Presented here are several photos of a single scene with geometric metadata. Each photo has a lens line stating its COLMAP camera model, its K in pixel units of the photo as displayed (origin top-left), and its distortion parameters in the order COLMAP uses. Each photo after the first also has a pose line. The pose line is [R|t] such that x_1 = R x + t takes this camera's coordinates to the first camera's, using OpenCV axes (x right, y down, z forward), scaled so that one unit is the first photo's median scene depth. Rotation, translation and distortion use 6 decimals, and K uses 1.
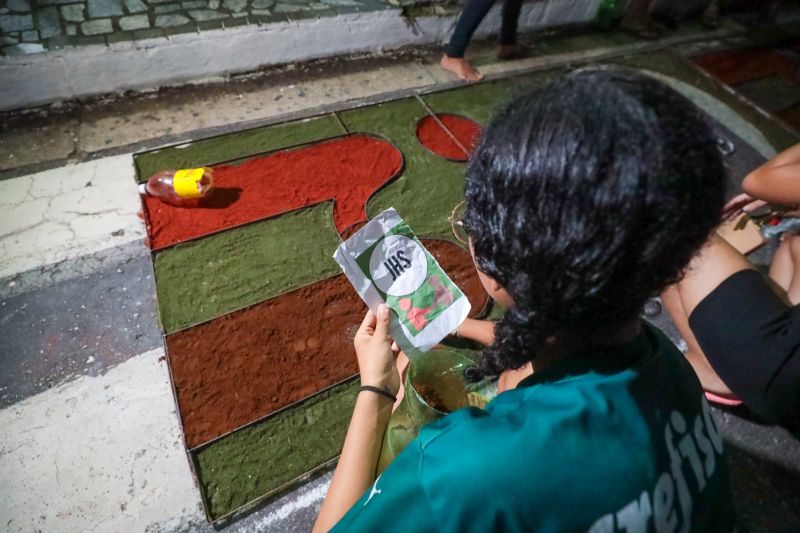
lens RADIAL K [[359.7, 0, 402.8], [0, 359.7, 266.7], [0, 0, 1]] dist [-0.040068, 0.011021]
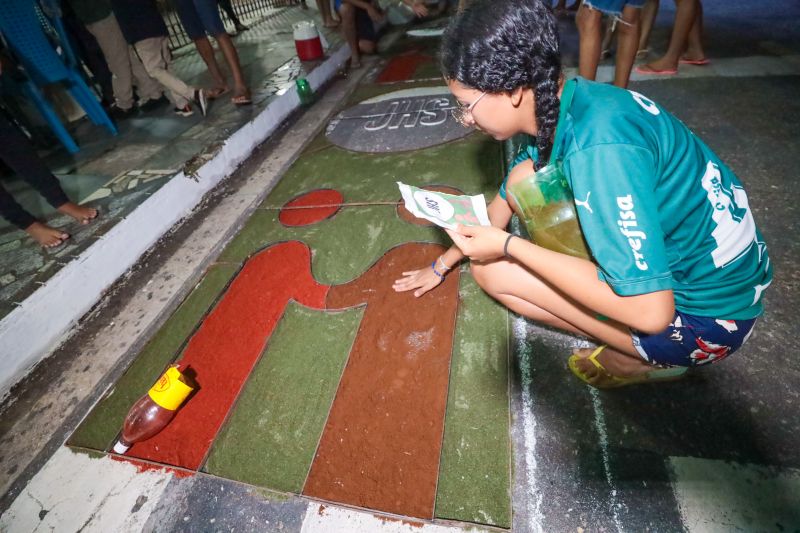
lens RADIAL K [[359.7, 0, 402.8], [0, 359.7, 266.7], [0, 0, 1]] dist [-0.040068, 0.011021]
pose [[0.591114, -0.677290, 0.438022, -0.315451], [0.771185, 0.633694, -0.060872, 0.051433], [-0.236344, 0.373778, 0.896901, -0.030752]]
